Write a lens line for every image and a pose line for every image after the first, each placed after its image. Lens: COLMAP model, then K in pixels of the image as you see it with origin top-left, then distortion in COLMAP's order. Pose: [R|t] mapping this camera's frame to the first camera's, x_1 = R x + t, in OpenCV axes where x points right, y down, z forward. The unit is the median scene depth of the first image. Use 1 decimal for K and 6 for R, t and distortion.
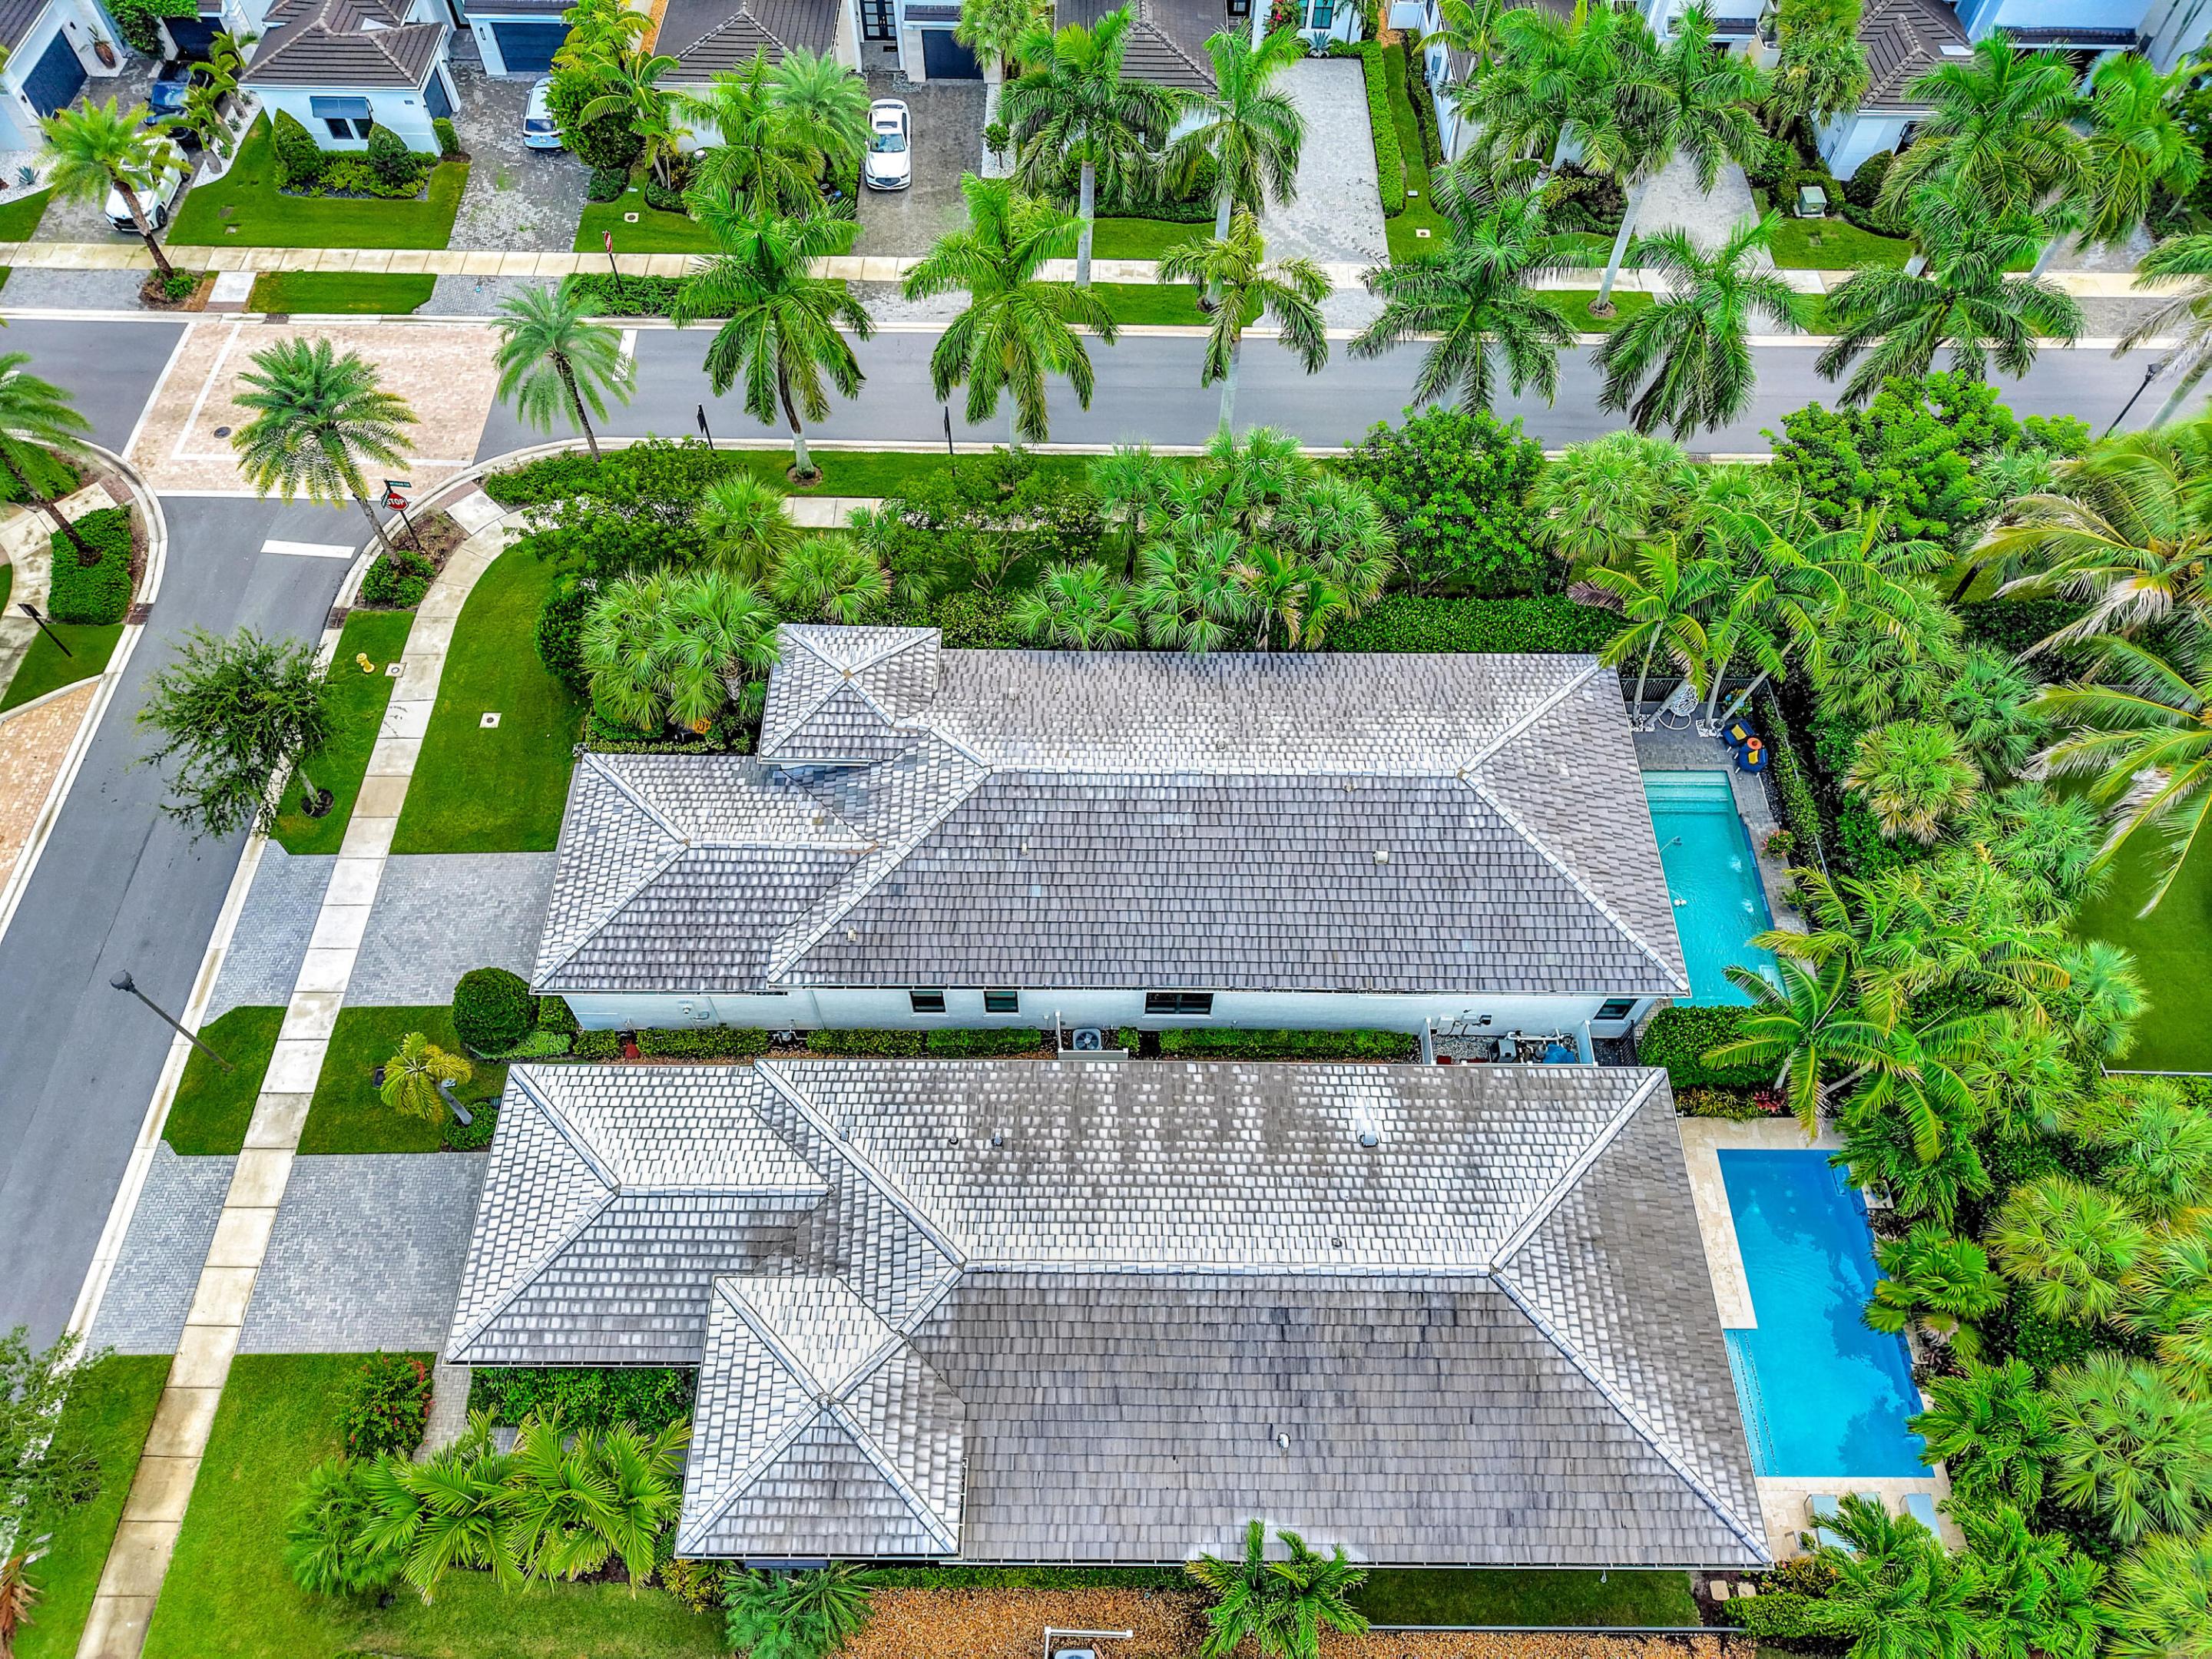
lens RADIAL K [[1514.7, 0, 1099.7], [0, 1514.7, 796.1], [0, 0, 1]] dist [0.029741, -0.026988]
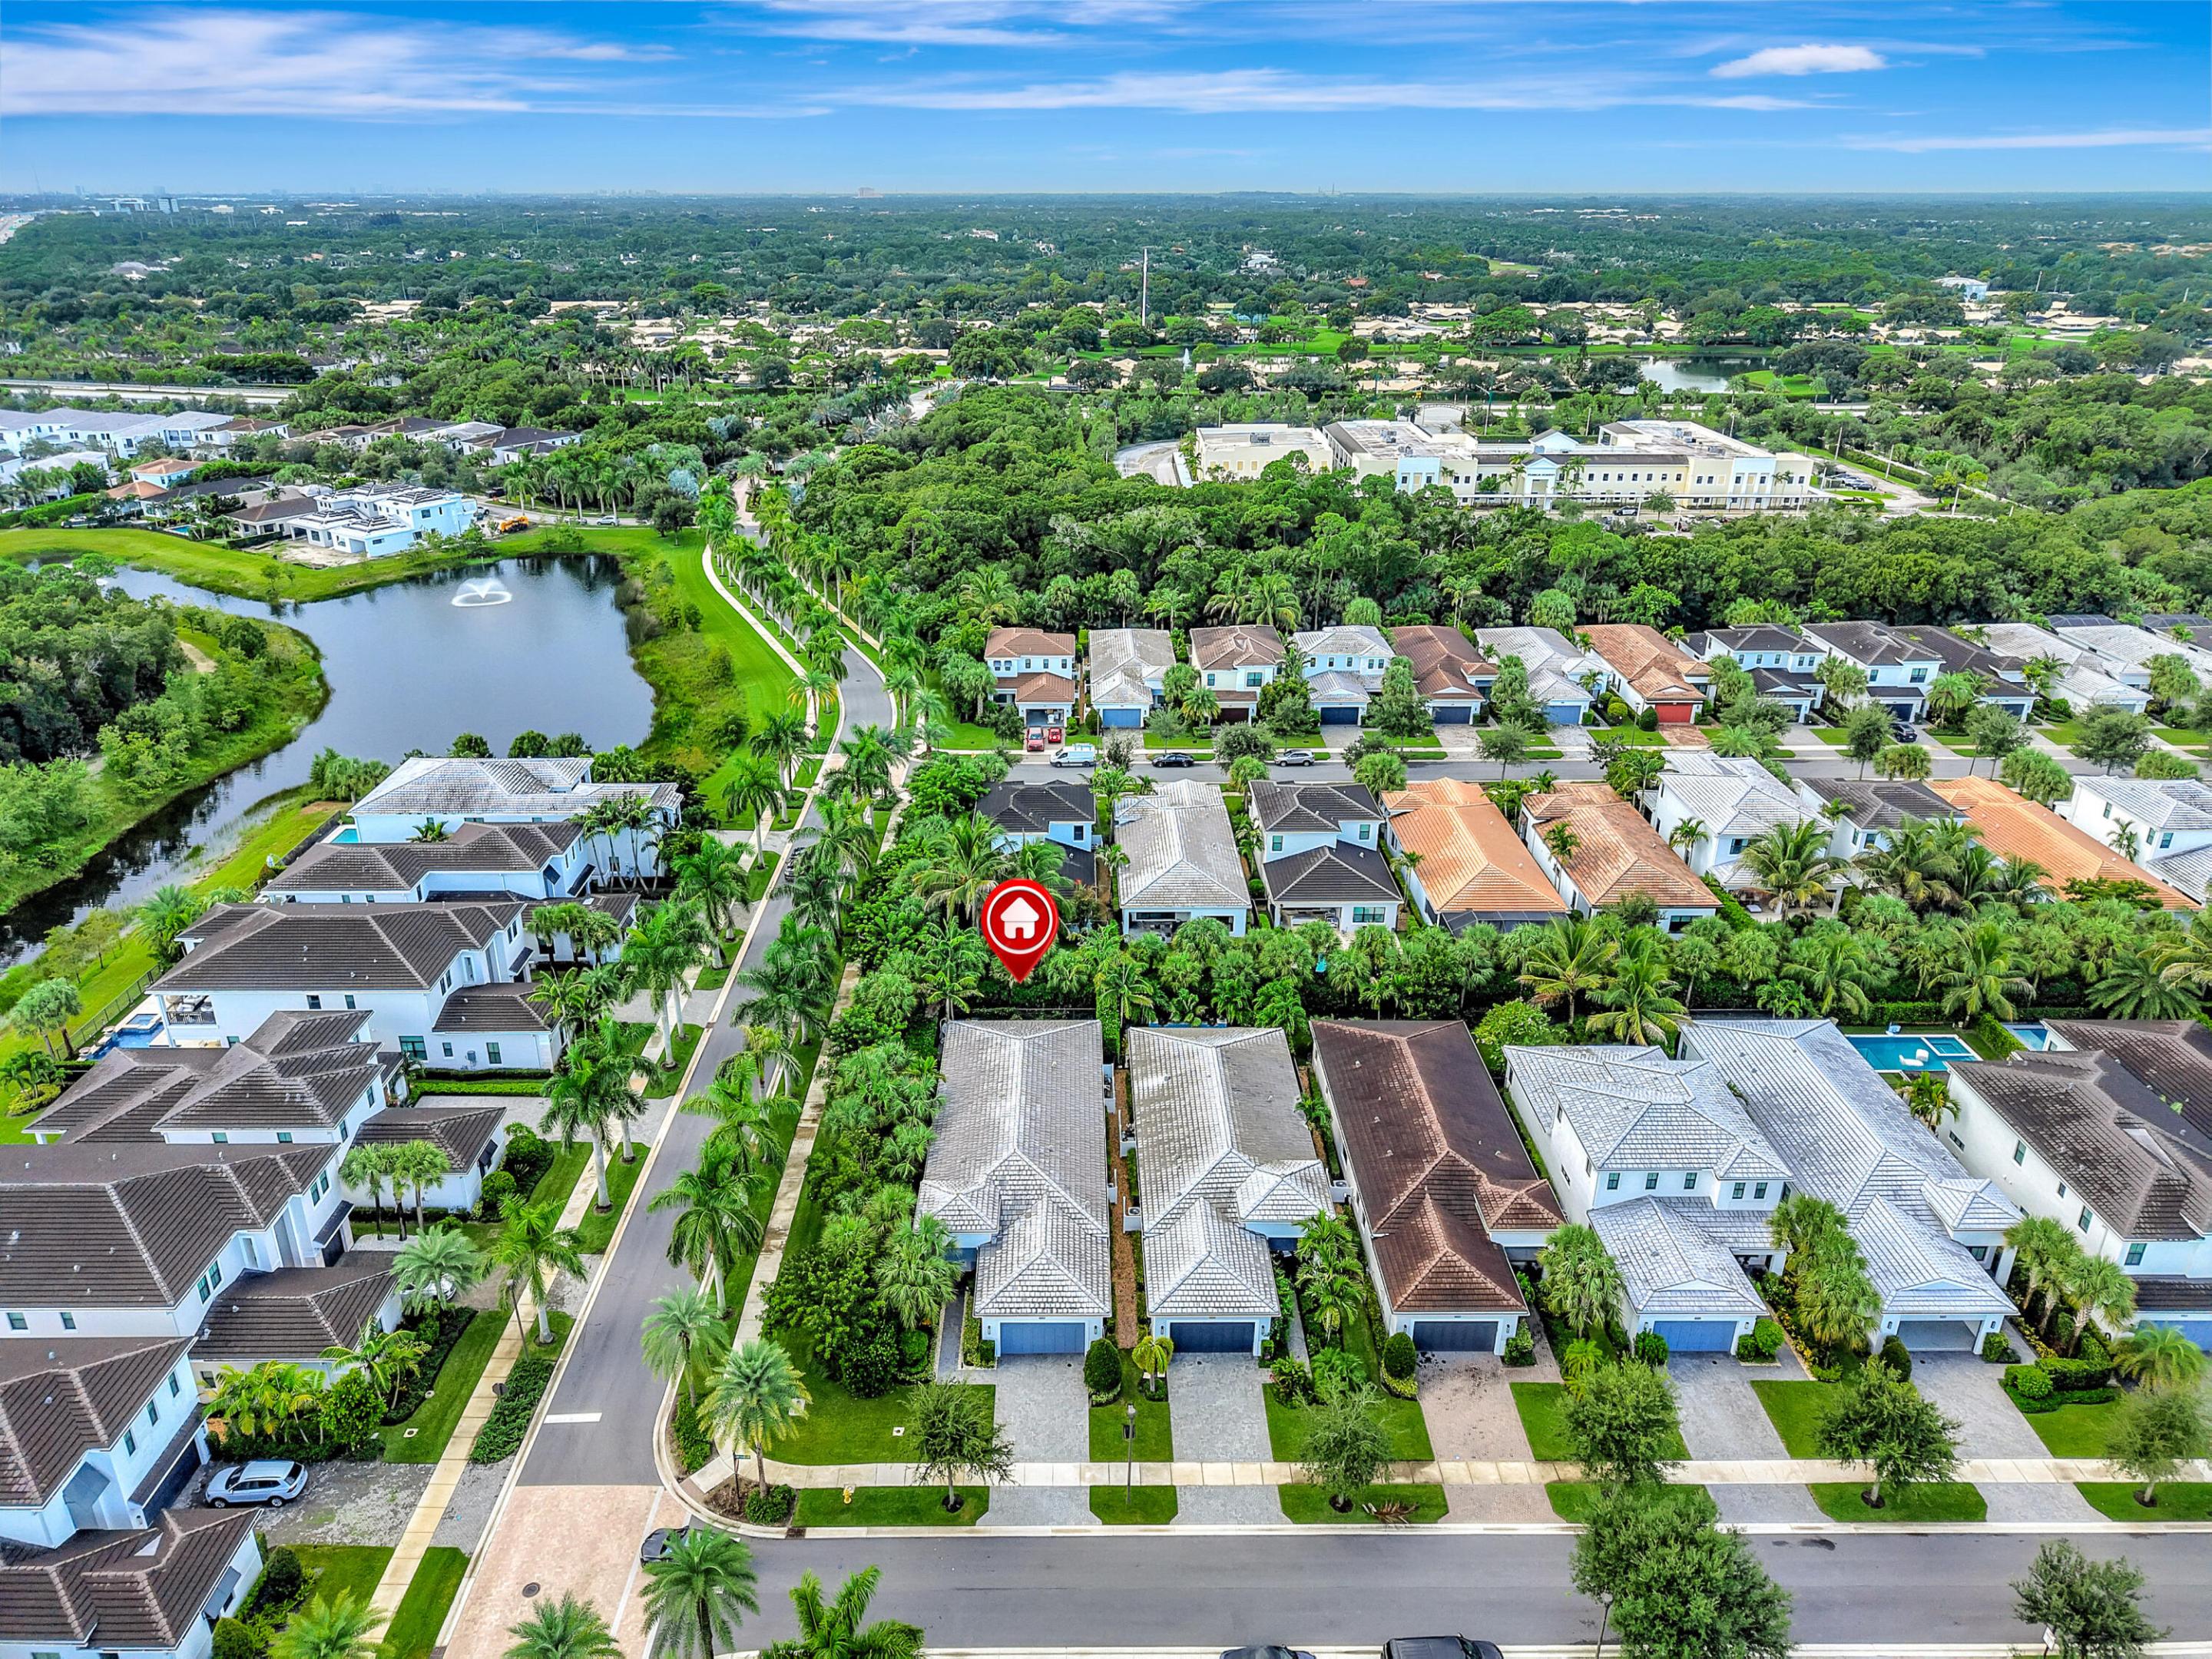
lens RADIAL K [[1485.7, 0, 1111.4], [0, 1485.7, 824.1], [0, 0, 1]] dist [0.011701, -0.002429]
pose [[-0.022918, -0.405087, 0.913991, -1.742009], [0.831041, 0.500489, 0.242658, -0.623635], [-0.555740, 0.765125, 0.325174, -0.160159]]
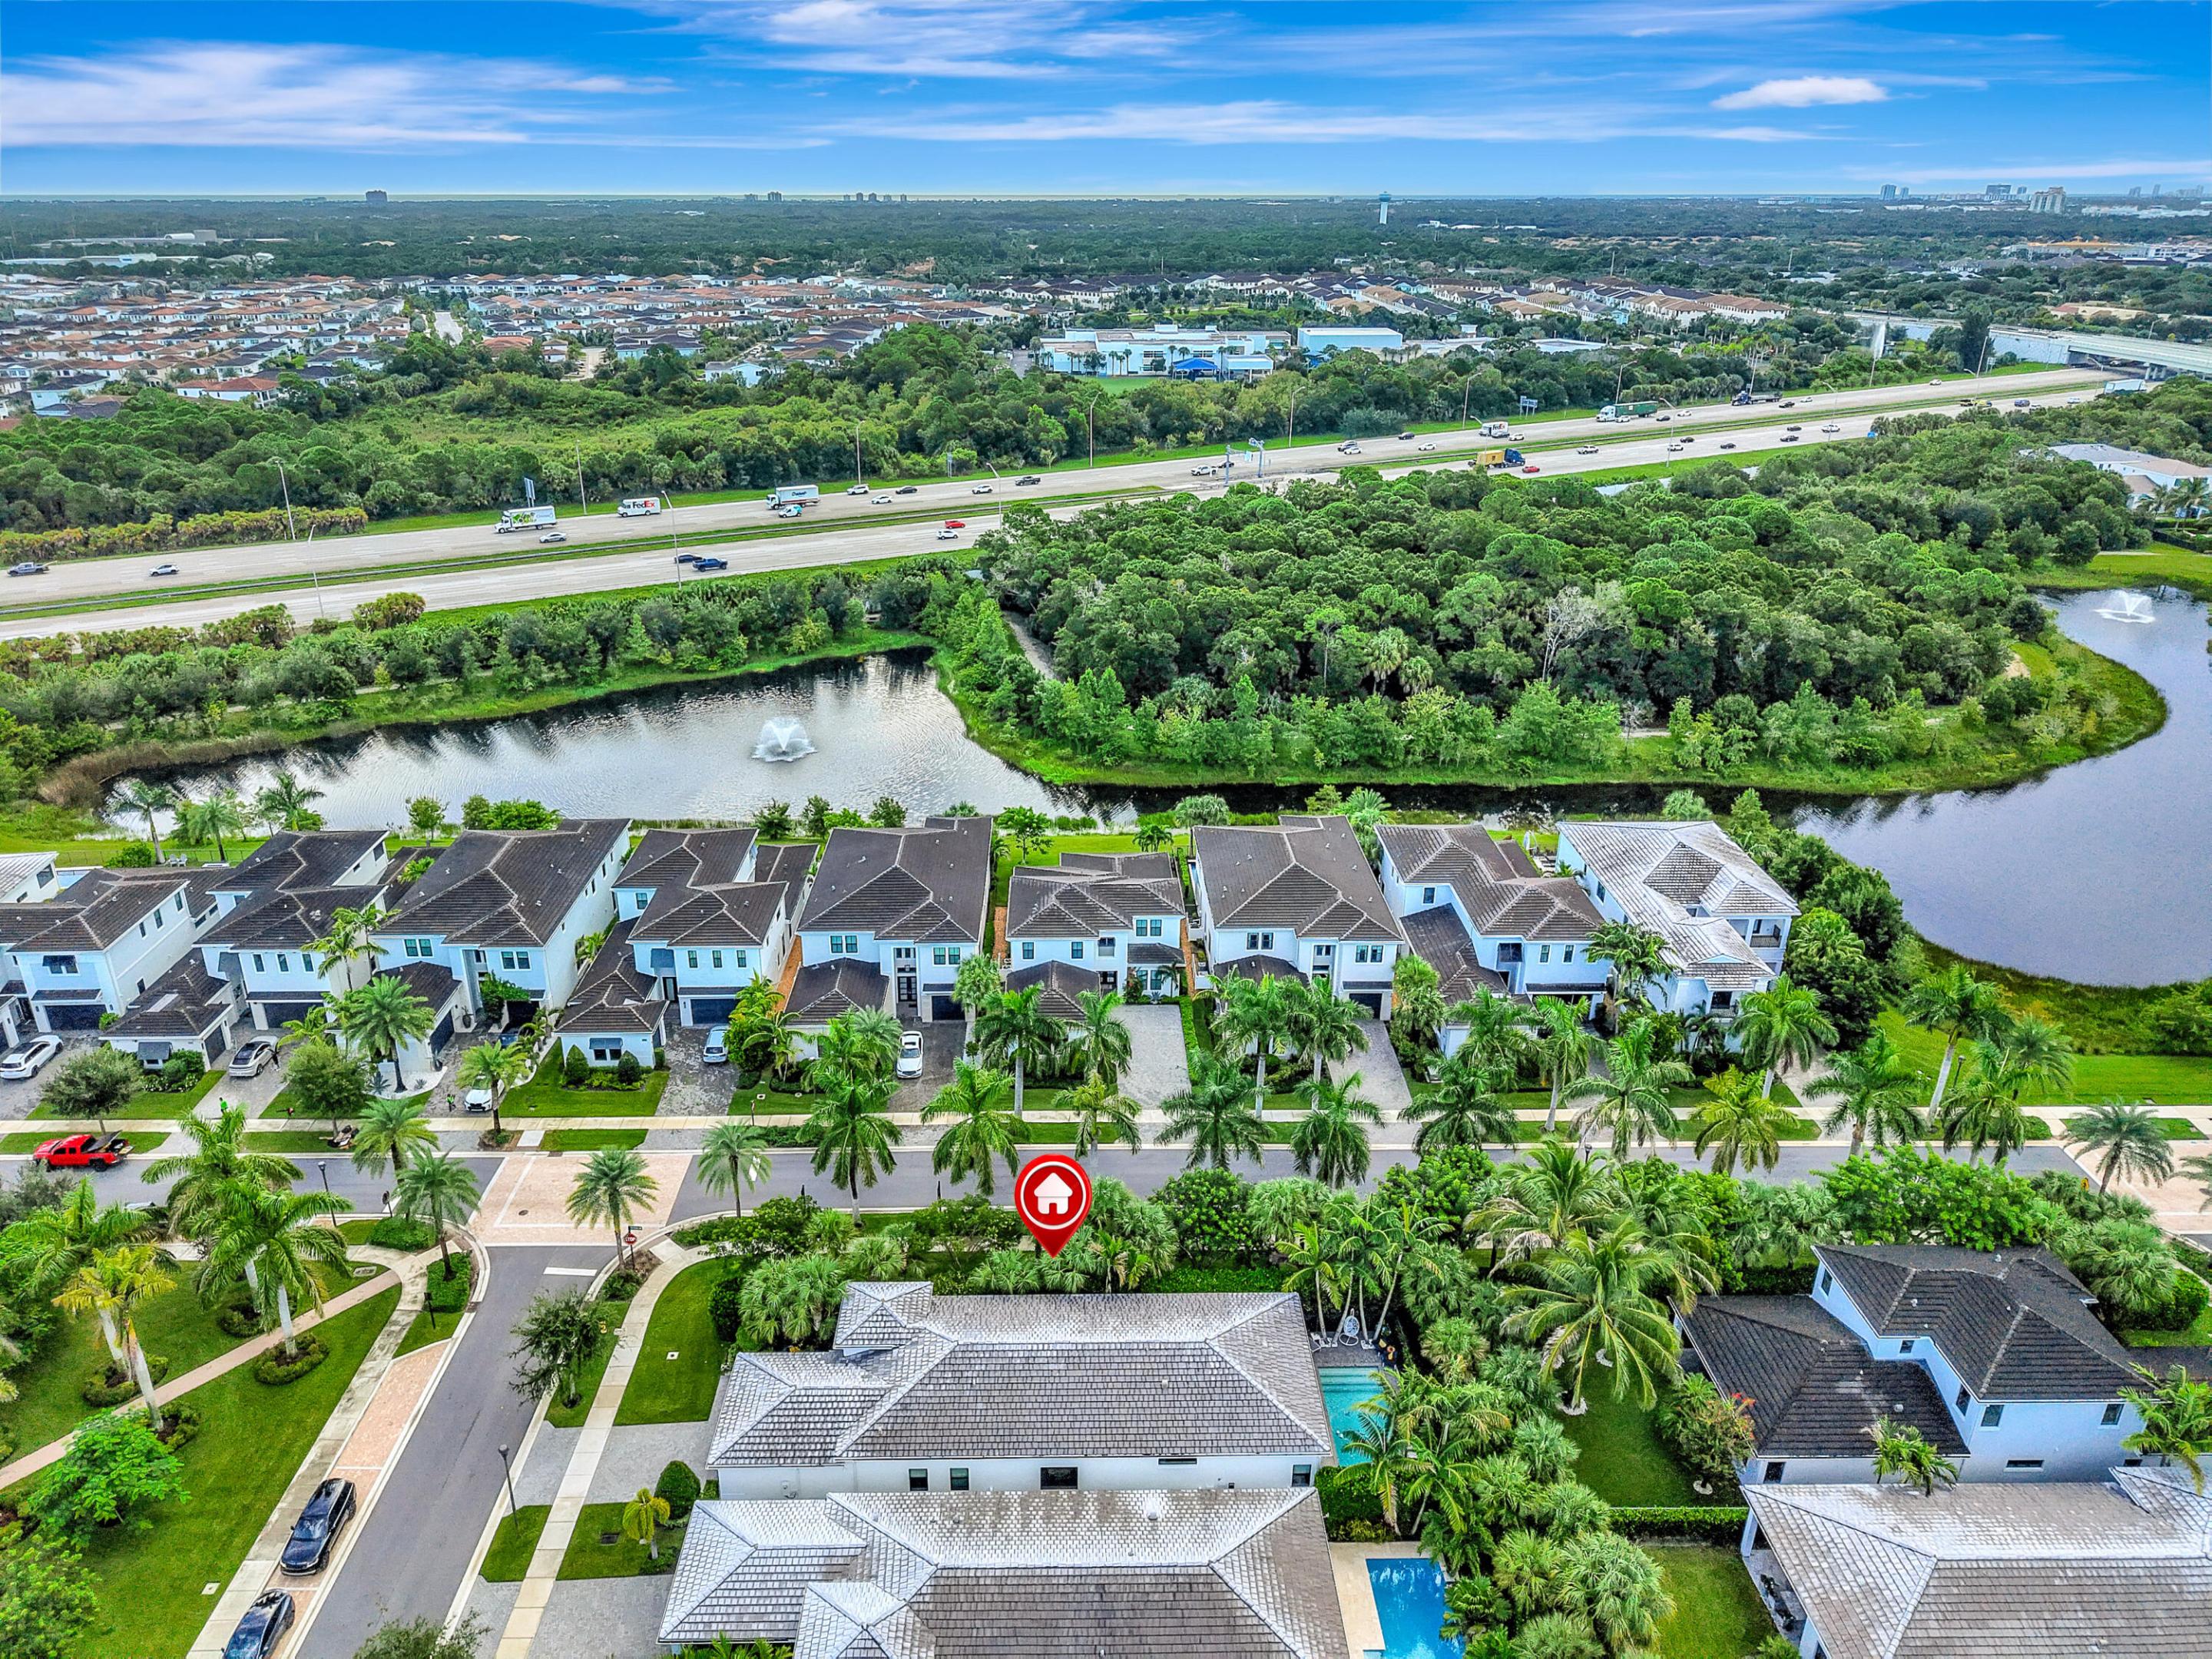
lens RADIAL K [[1441.0, 0, 1094.8], [0, 1441.0, 780.2], [0, 0, 1]] dist [0.033815, -0.065048]
pose [[0.999627, -0.017769, 0.020761, 0.067739], [0.026501, 0.815679, -0.577897, 0.419693], [-0.006666, 0.578232, 0.815845, -0.811832]]
